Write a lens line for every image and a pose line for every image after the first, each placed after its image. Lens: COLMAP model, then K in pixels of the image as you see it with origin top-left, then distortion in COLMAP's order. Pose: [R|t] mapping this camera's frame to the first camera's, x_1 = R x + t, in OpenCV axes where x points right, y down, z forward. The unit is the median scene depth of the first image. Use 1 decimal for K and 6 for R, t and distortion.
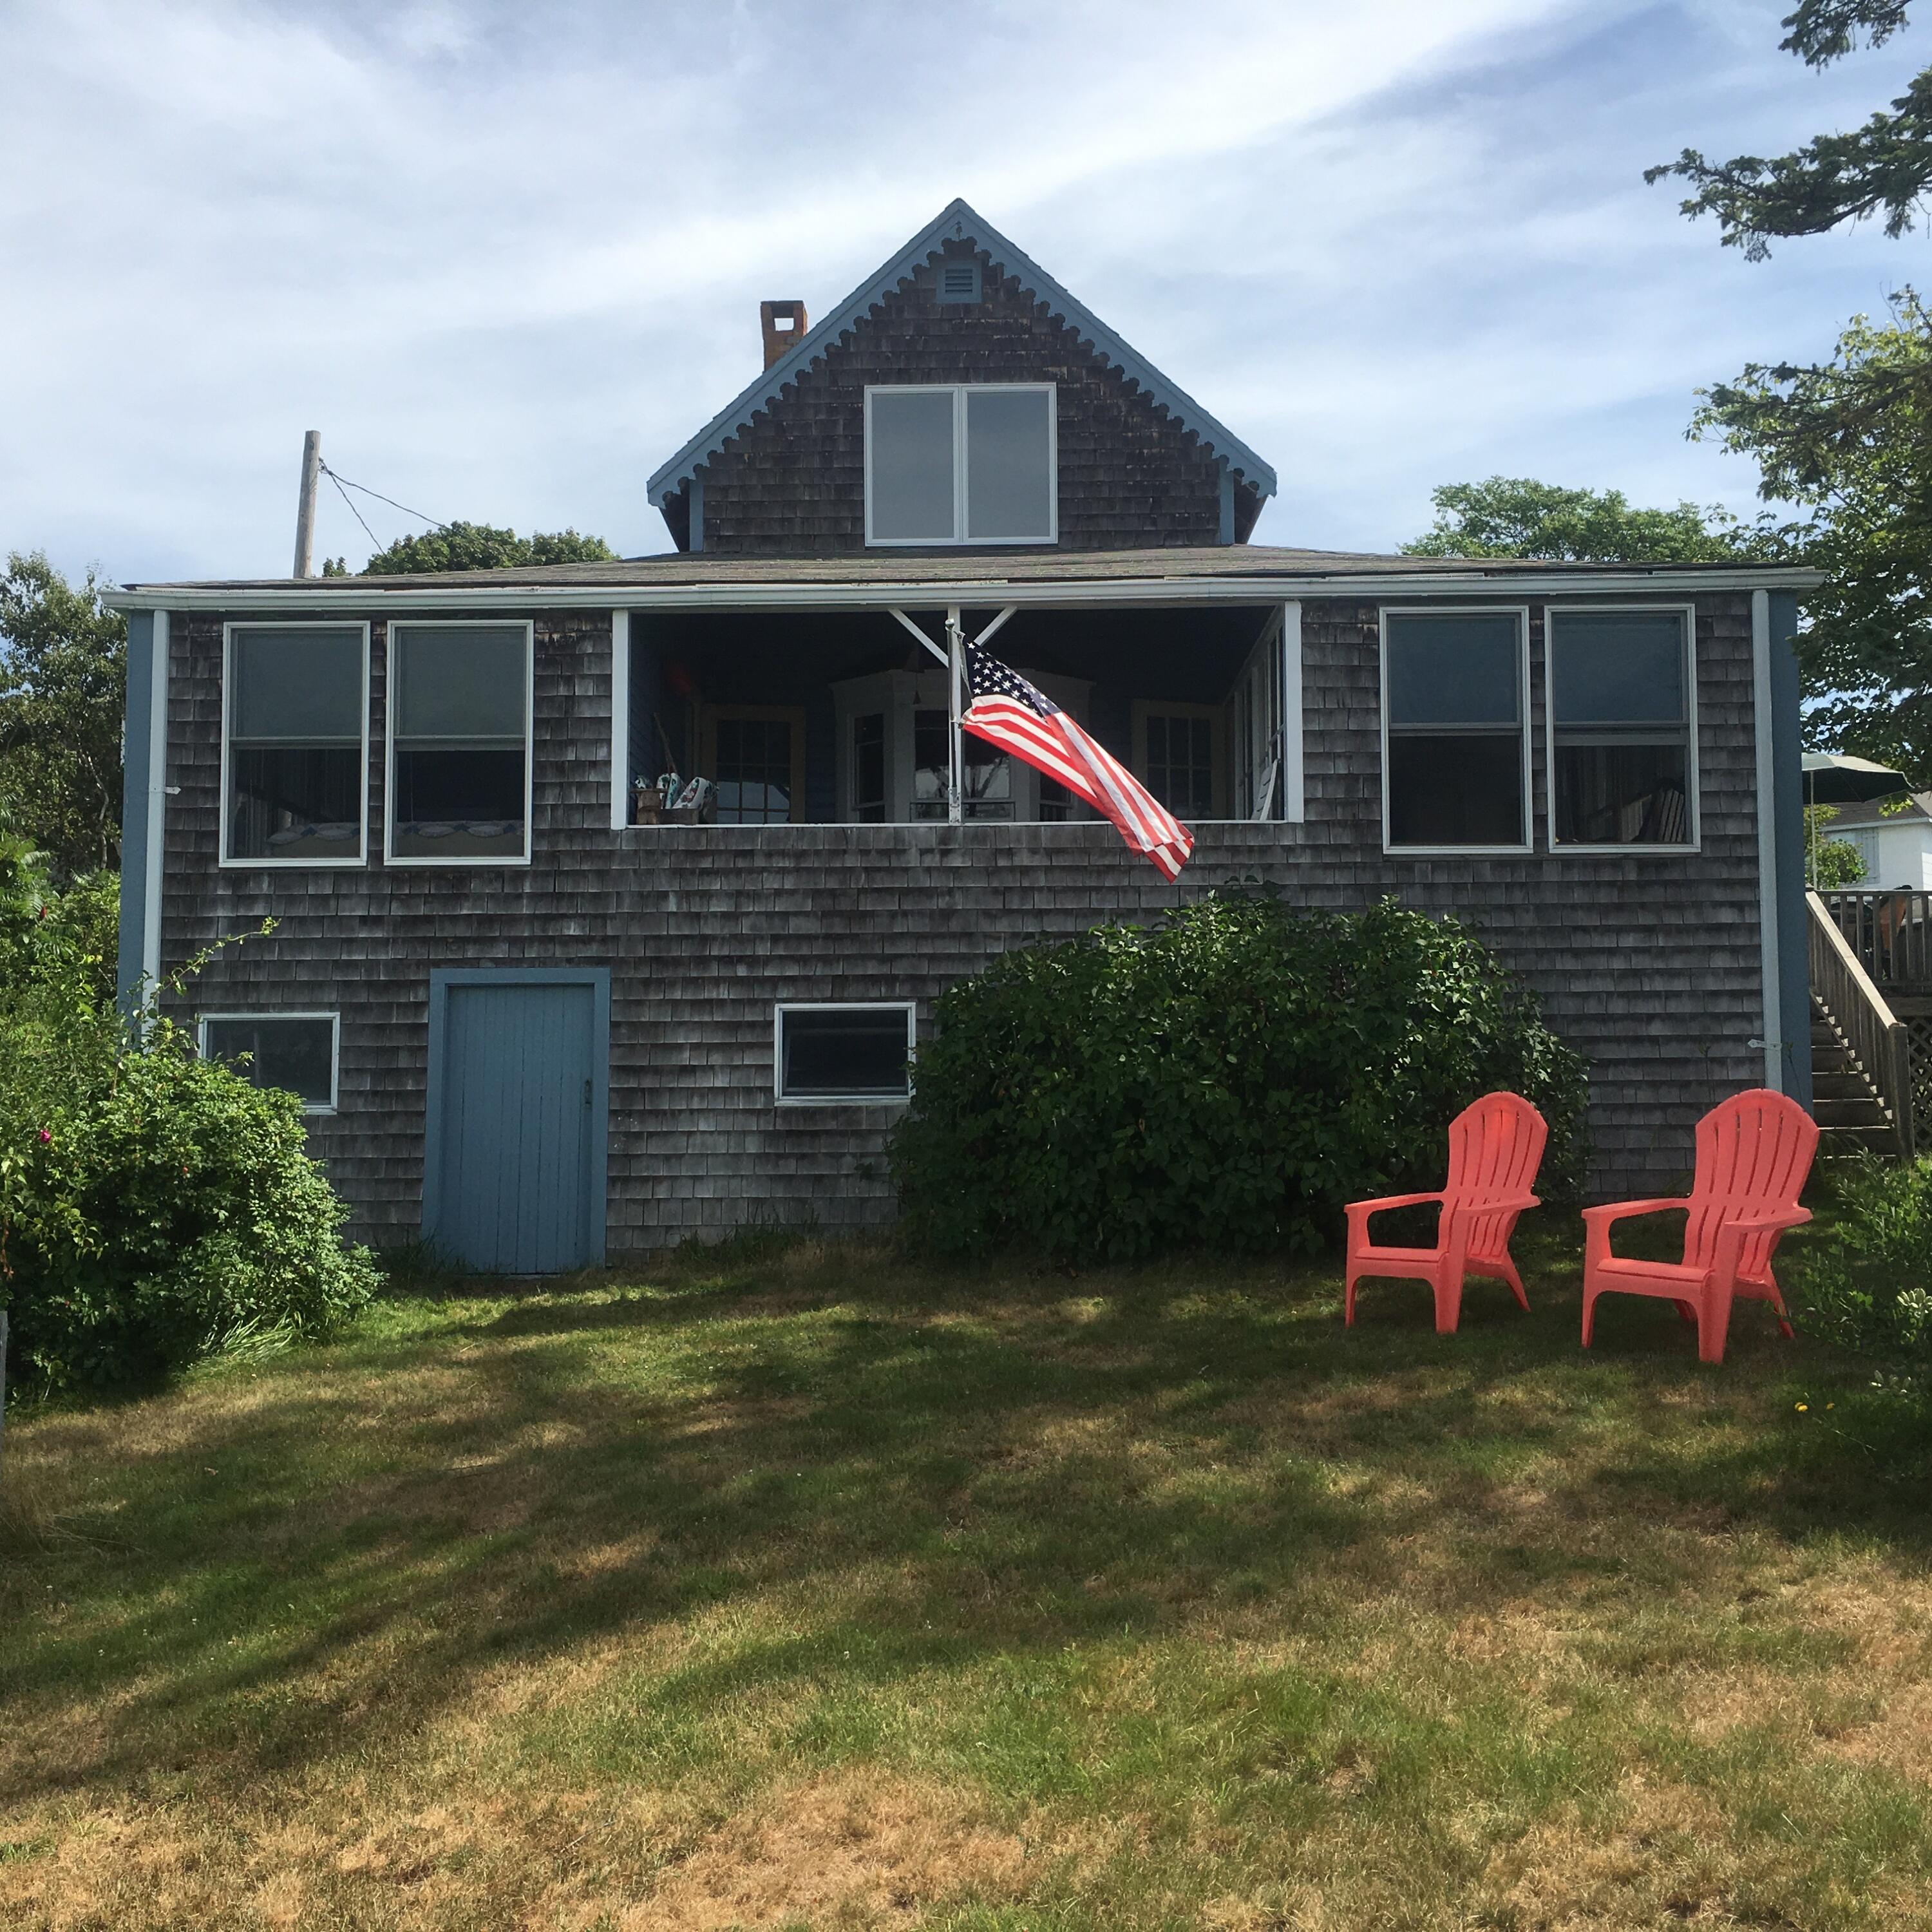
lens RADIAL K [[2222.9, 0, 966.1], [0, 2222.9, 964.3], [0, 0, 1]] dist [0.003213, 0.000000]
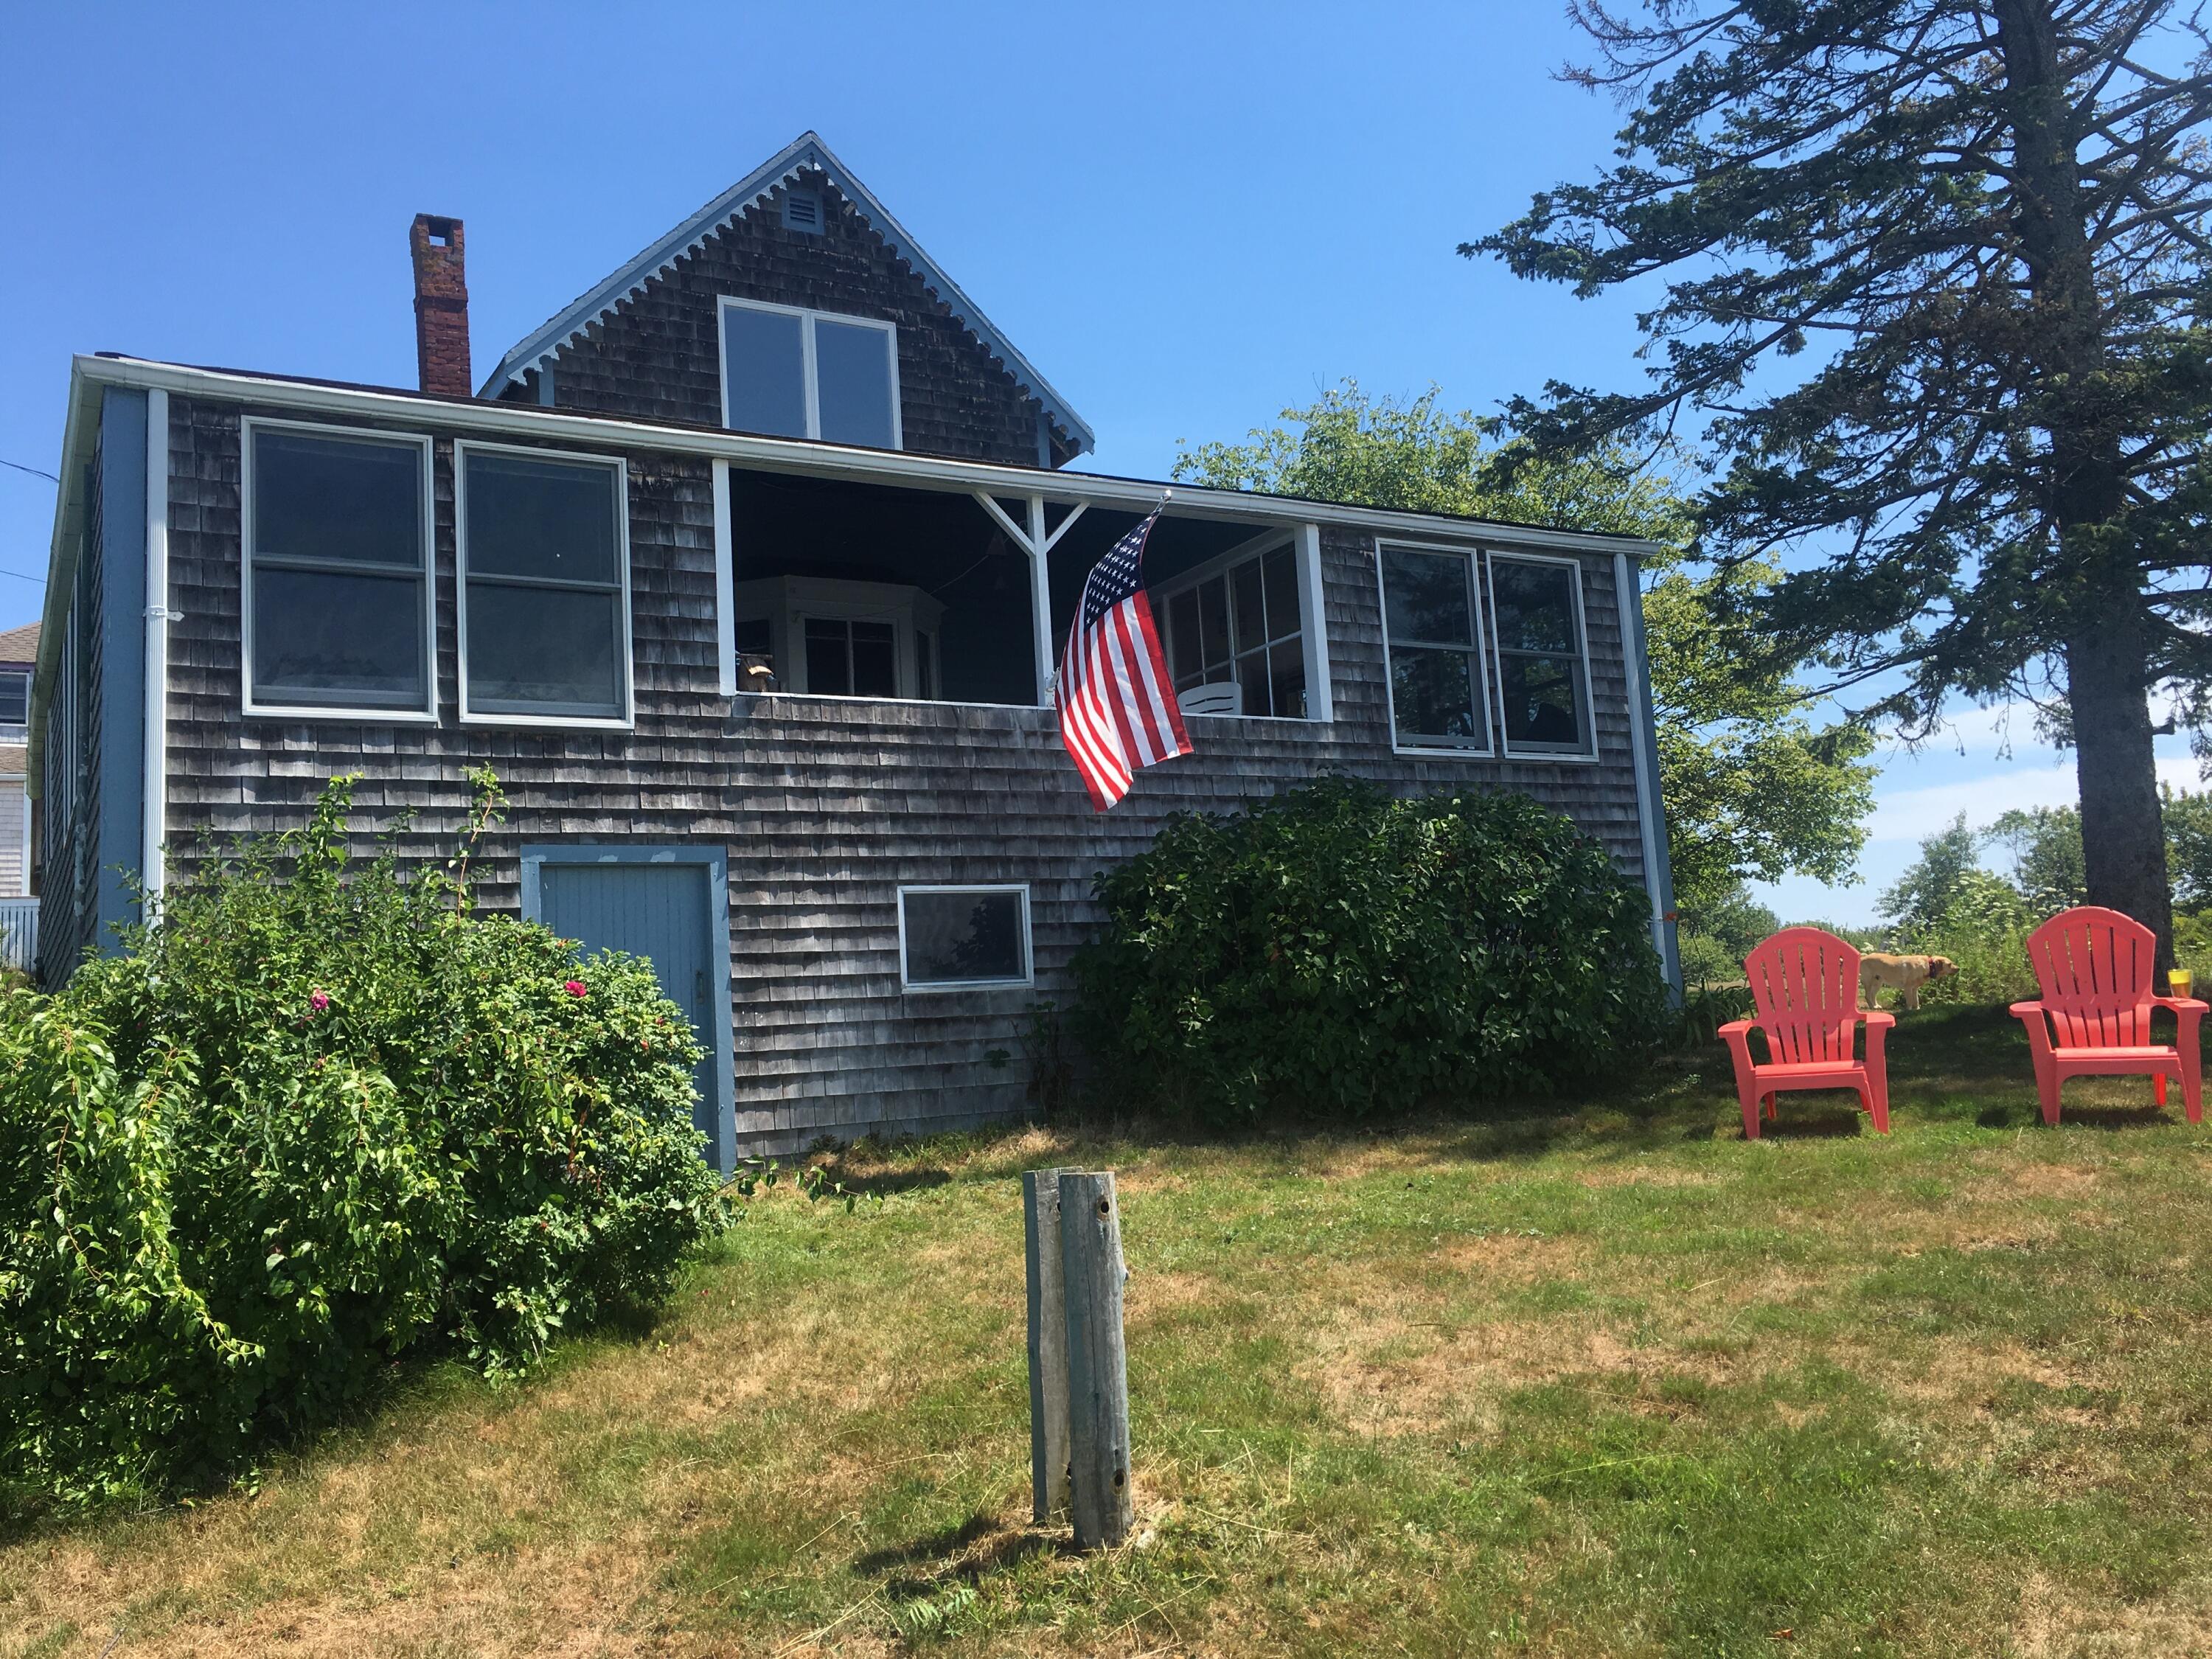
lens RADIAL K [[1874.6, 0, 1107.0], [0, 1874.6, 834.4], [0, 0, 1]] dist [0.014161, -0.021887]
pose [[0.852298, 0.016819, 0.522786, -0.426763], [0.019747, 0.997736, -0.064293, 0.048758], [-0.522684, 0.065120, 0.850036, 0.270346]]
